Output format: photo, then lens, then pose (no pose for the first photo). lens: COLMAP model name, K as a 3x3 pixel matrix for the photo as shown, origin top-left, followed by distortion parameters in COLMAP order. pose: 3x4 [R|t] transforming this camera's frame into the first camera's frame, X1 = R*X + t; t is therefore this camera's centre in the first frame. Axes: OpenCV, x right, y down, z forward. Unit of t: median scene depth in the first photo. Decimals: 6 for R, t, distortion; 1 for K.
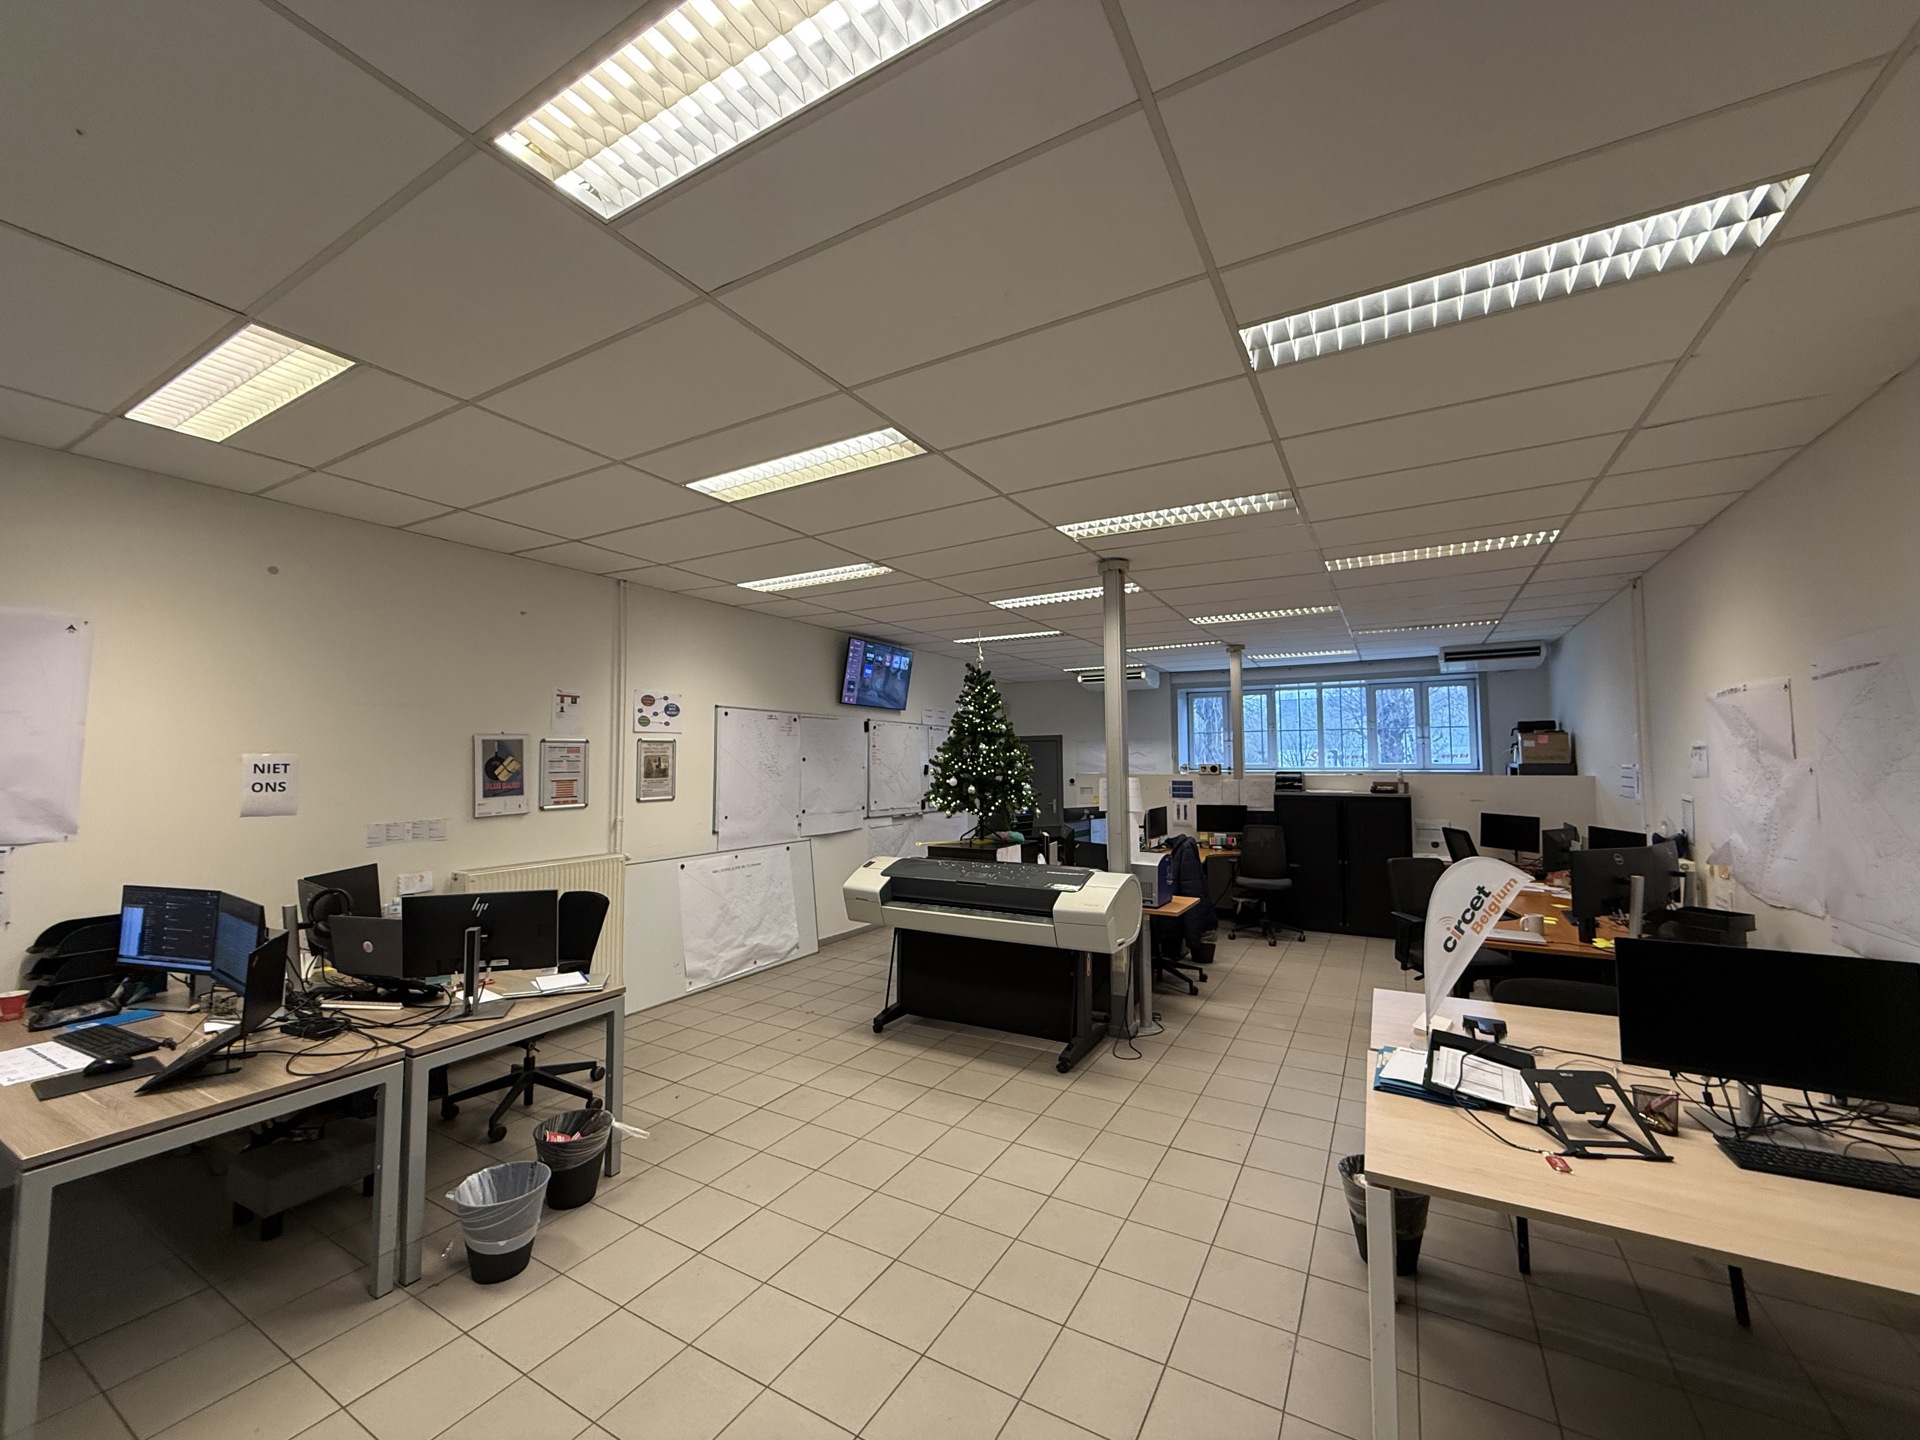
lens RADIAL K [[755.6, 0, 960.0], [0, 755.6, 720.0], [0, 0, 1]] dist [0.000338, 0.000110]
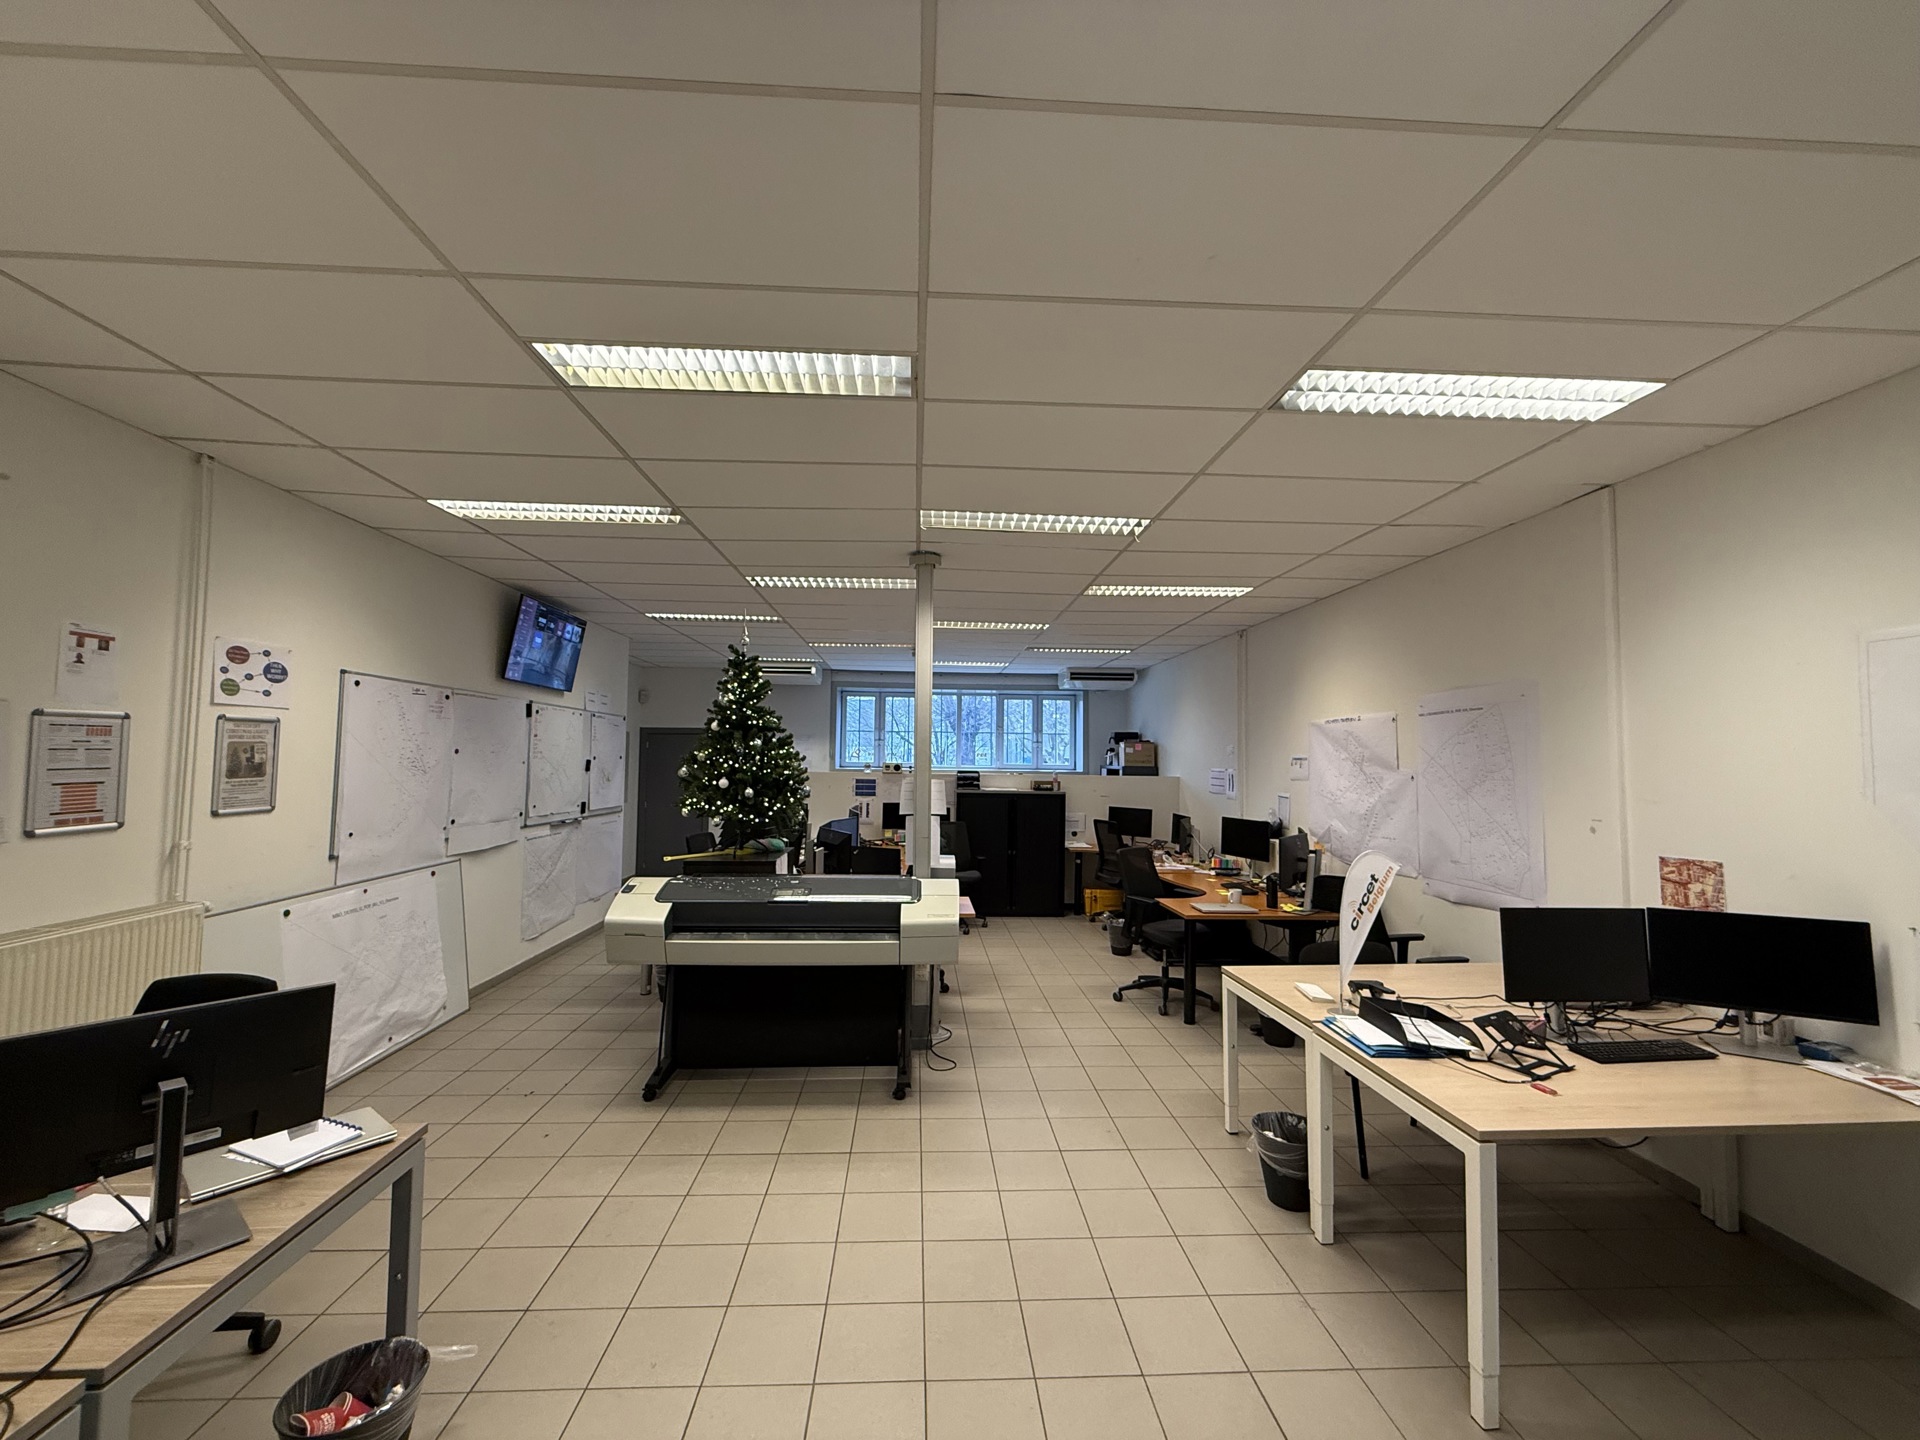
lens RADIAL K [[755.6, 0, 960.0], [0, 755.6, 720.0], [0, 0, 1]] dist [0.000338, 0.000110]
pose [[0.841528, 0.043785, 0.538436, -0.246918], [-0.047839, 0.998834, -0.006456, 0.003810], [-0.538091, -0.020325, 0.842642, 0.146168]]
